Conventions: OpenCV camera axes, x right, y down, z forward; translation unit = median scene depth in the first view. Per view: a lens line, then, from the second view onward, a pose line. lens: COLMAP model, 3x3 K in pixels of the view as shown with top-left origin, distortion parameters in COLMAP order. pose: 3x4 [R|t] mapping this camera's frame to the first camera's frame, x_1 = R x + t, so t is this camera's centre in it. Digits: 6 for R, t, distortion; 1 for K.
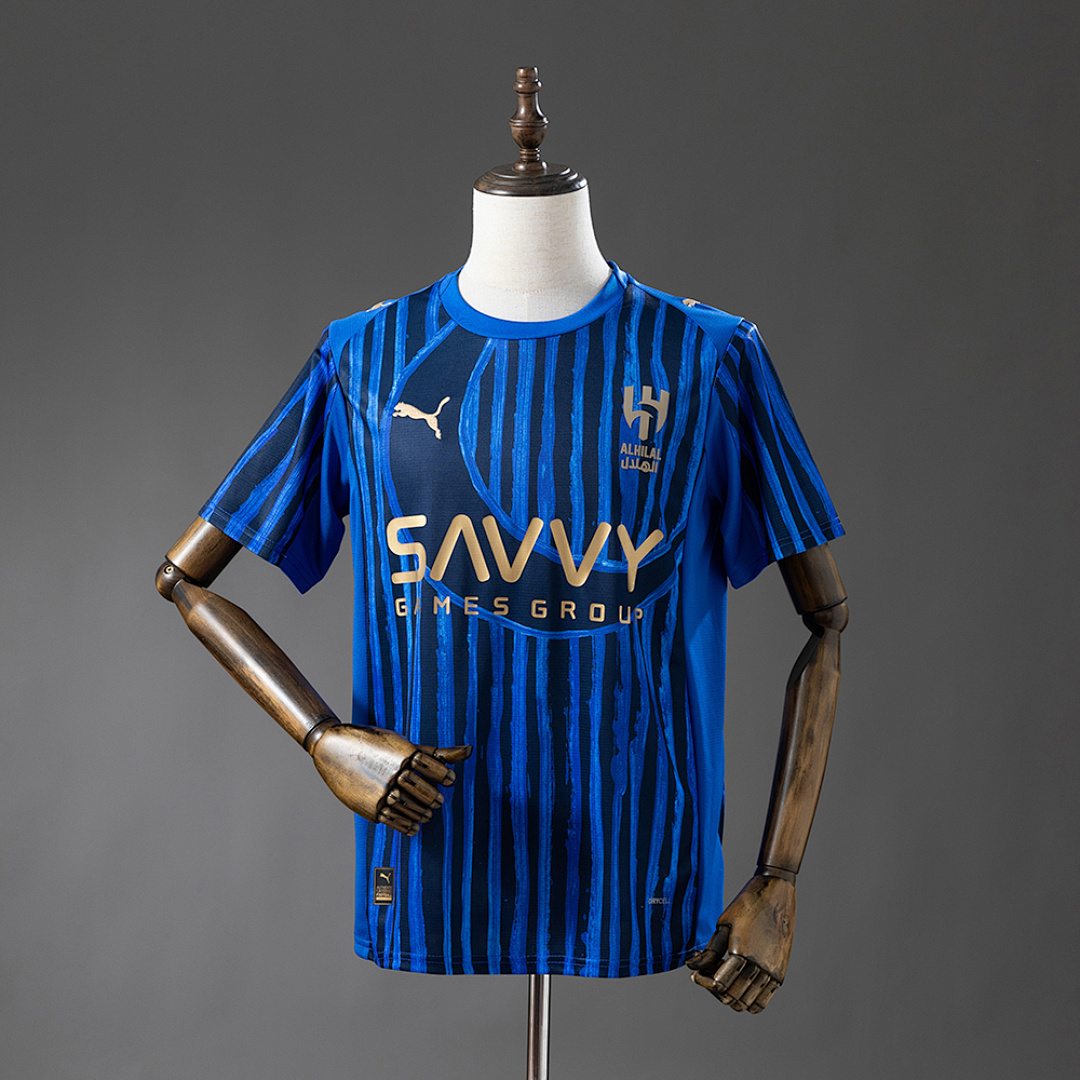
lens RADIAL K [[2399.0, 0, 540.0], [0, 2399.0, 540.0], [0, 0, 1]] dist [1.580928, -0.019330]
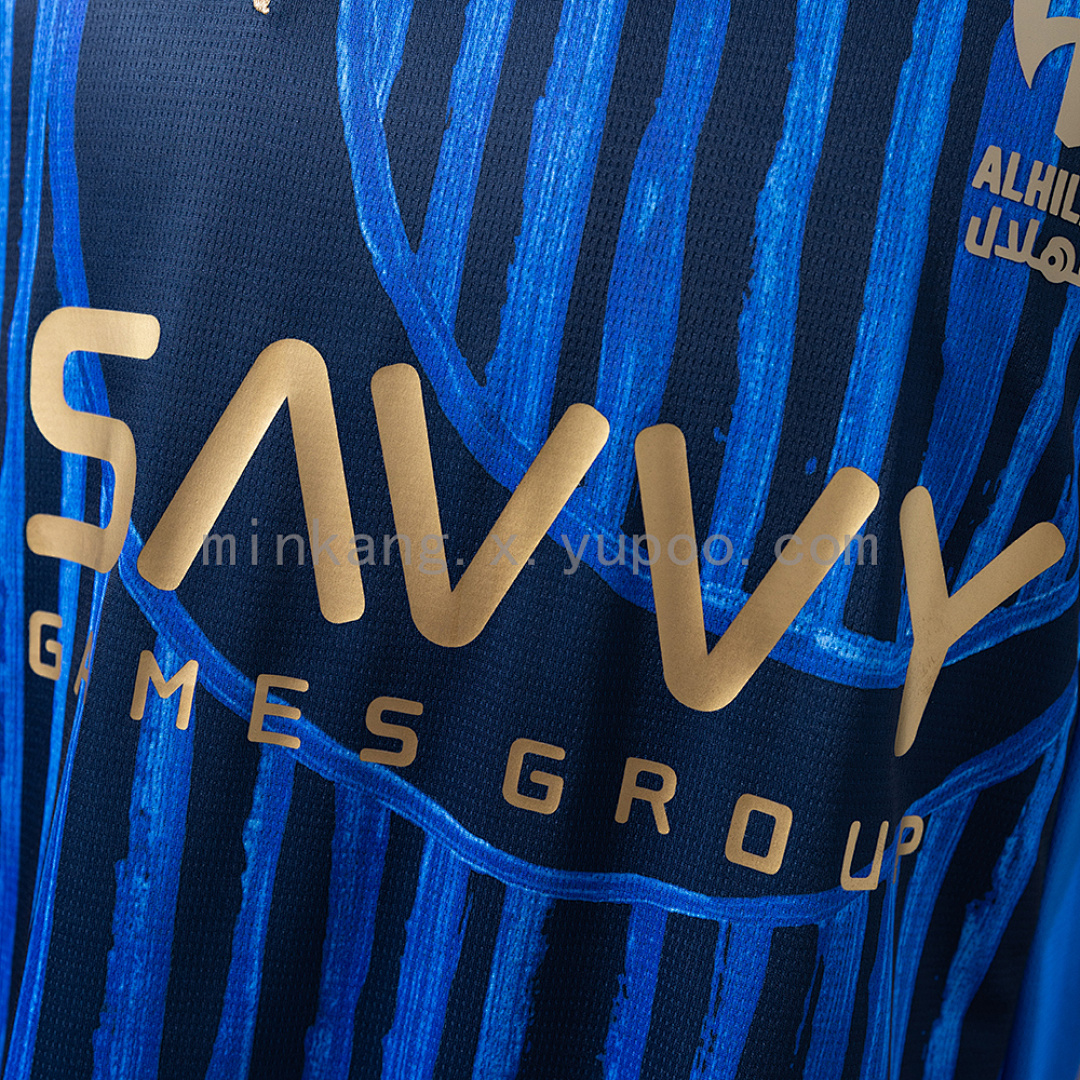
lens RADIAL K [[2045.0, 0, 491.1], [0, 2045.0, 860.2], [0, 0, 1]] dist [-0.012460, 0.094088]
pose [[0.986077, 0.165544, -0.015702, -0.000004], [-0.153667, 0.943250, 0.294391, -0.025495], [0.063546, -0.287879, 0.955556, 0.787467]]
